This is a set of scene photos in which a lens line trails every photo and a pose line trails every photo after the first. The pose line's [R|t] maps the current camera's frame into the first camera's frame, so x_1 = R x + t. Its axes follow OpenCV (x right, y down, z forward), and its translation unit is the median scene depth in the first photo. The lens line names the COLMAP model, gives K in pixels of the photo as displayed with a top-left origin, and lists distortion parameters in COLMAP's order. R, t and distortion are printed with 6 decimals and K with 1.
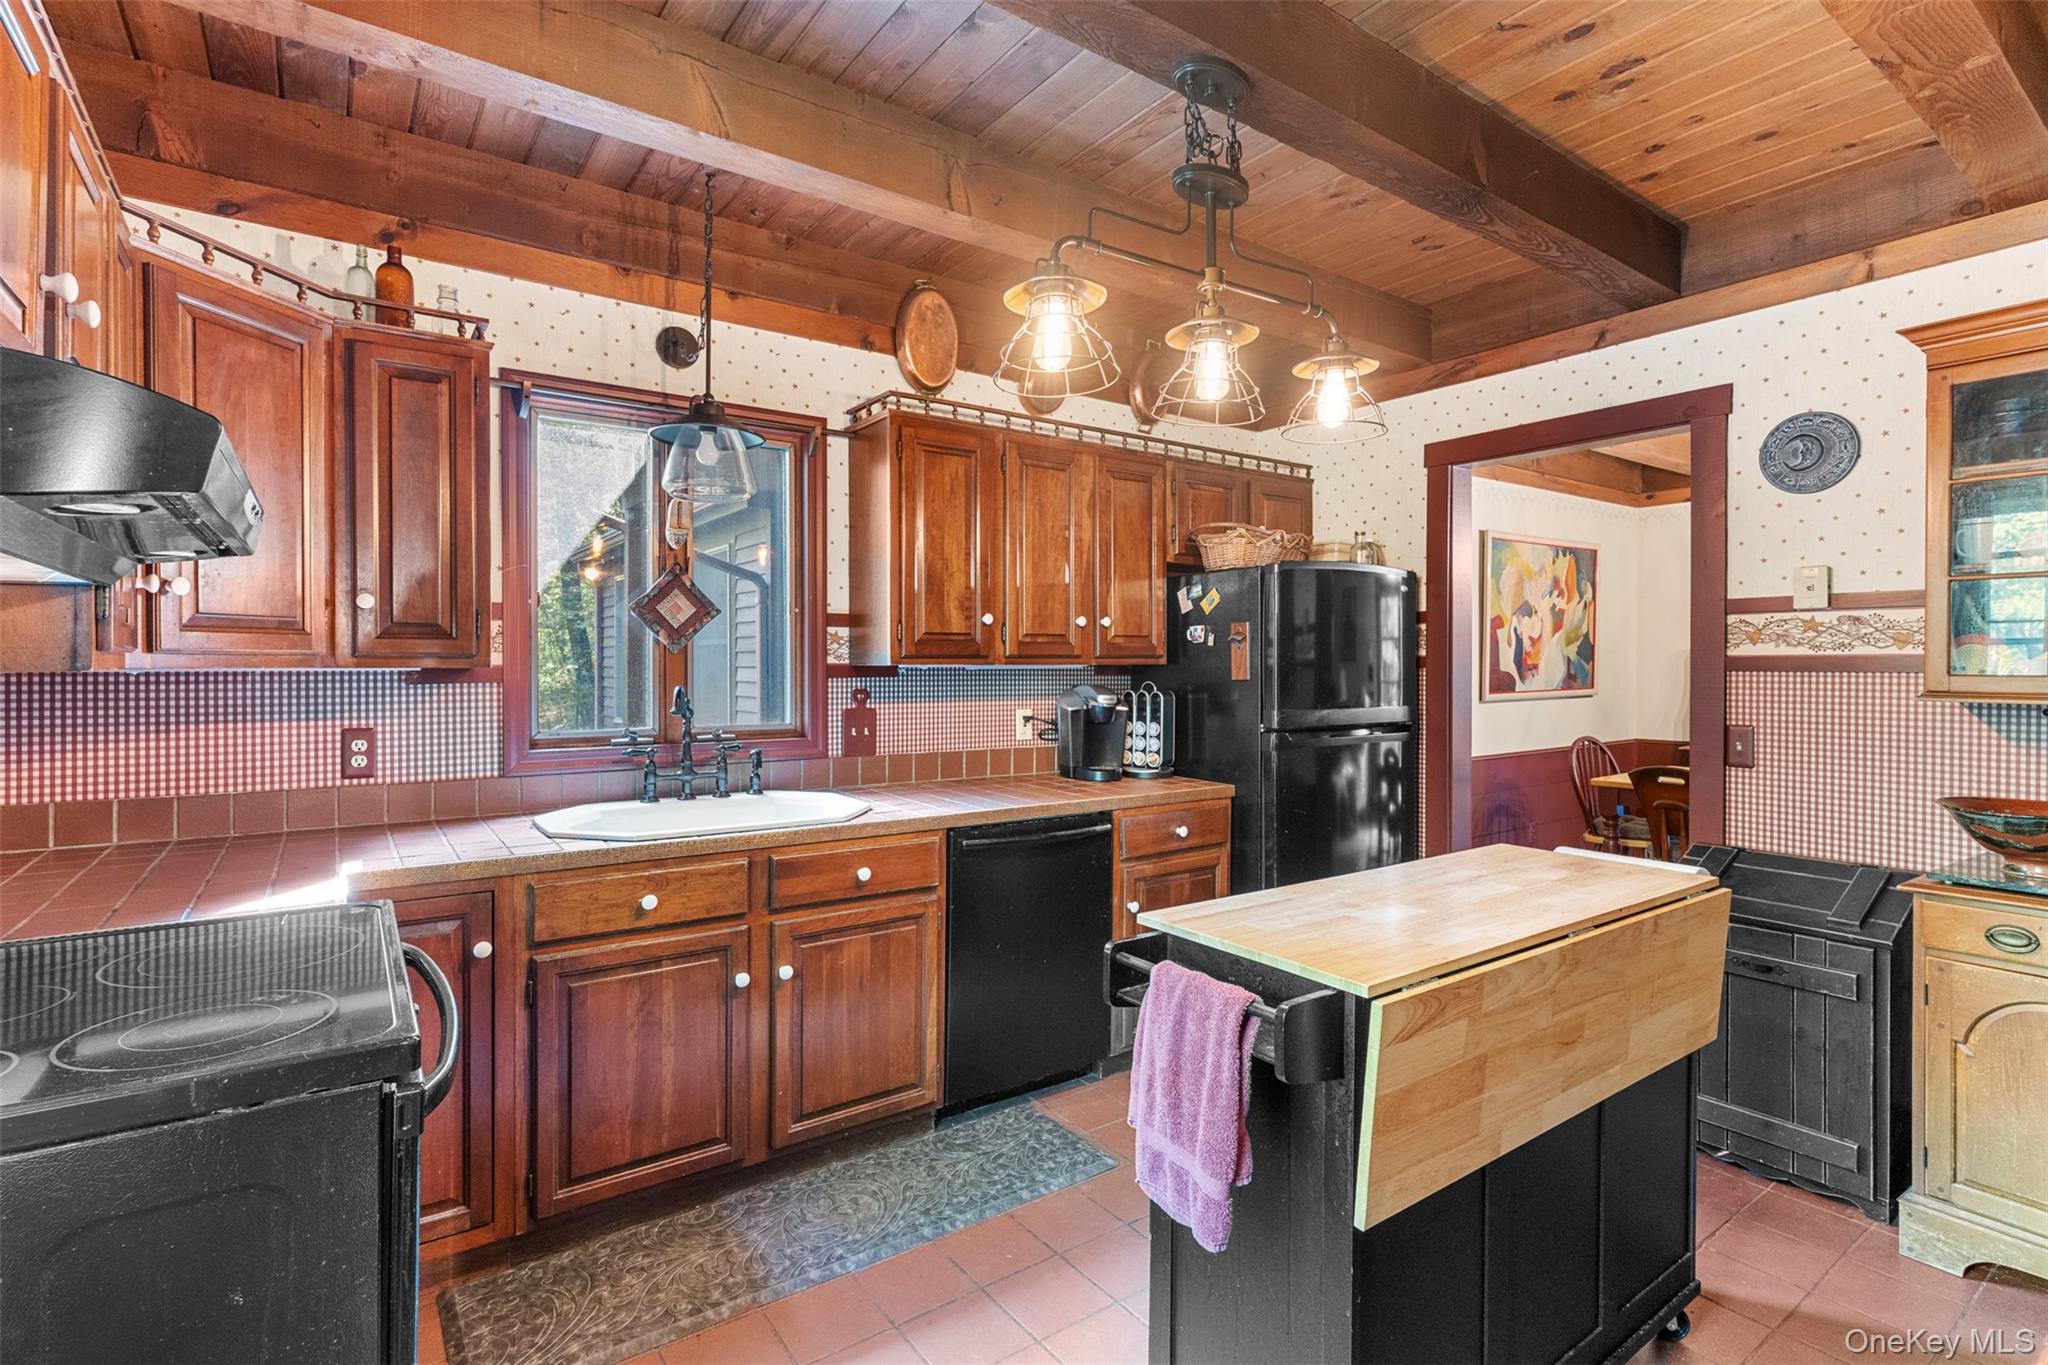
lens RADIAL K [[975.9, 0, 1024.6], [0, 975.9, 673.0], [0, 0, 1]] dist [0.000687, 0.000202]
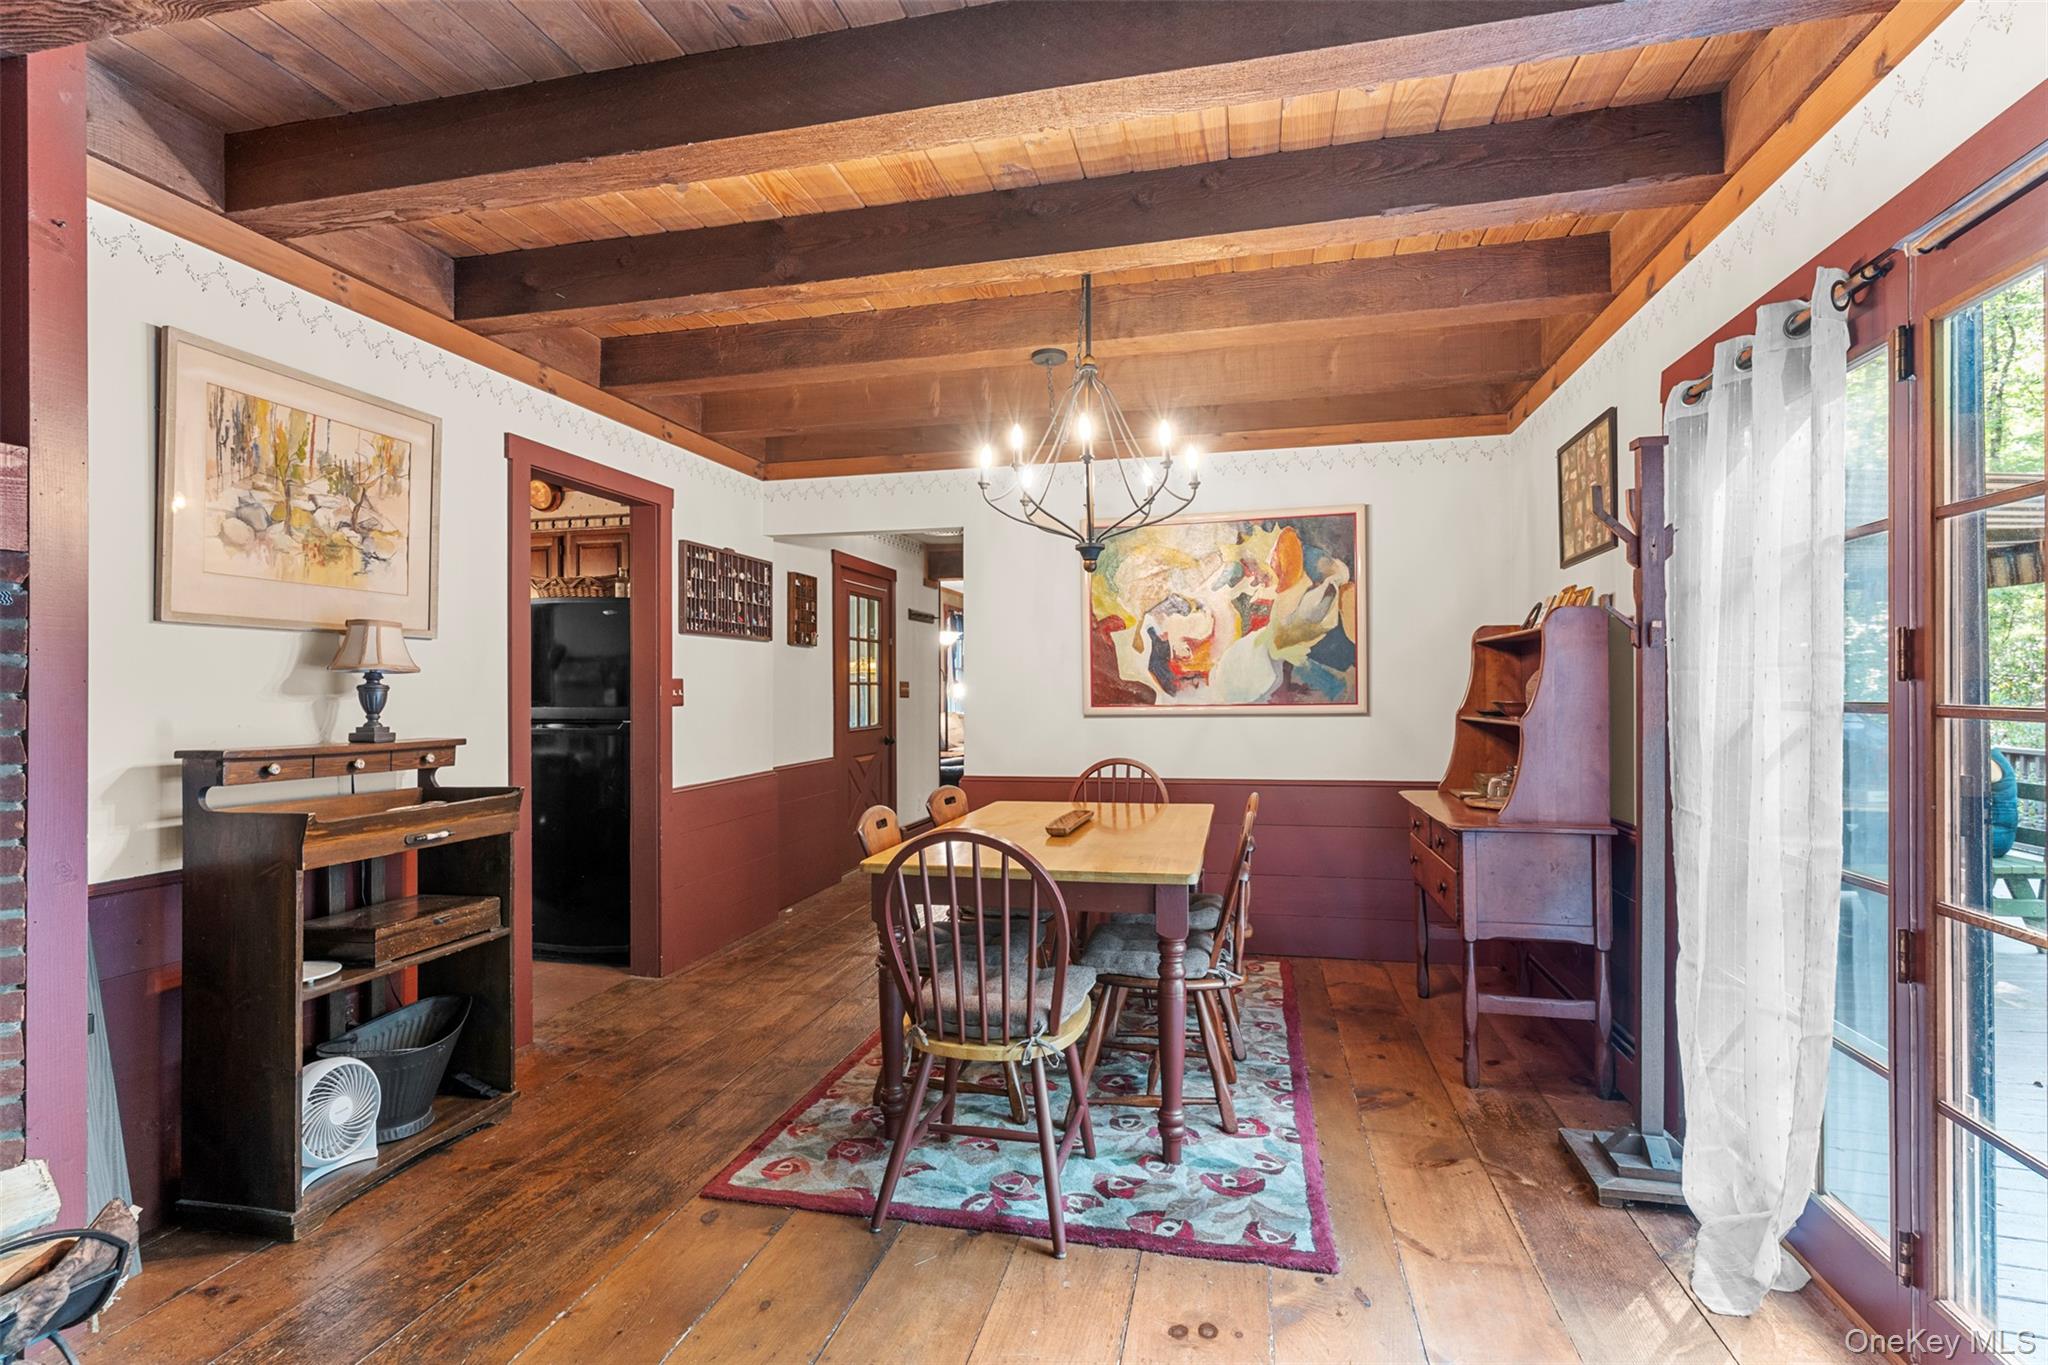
lens RADIAL K [[975.9, 0, 1025.0], [0, 975.9, 682.7], [0, 0, 1]] dist [0.000687, 0.000202]
pose [[0.663182, -0.004220, -0.748446, 1.045672], [-0.002855, 0.999963, -0.008169, 0.007093], [0.748453, 0.007554, 0.663145, 0.362281]]
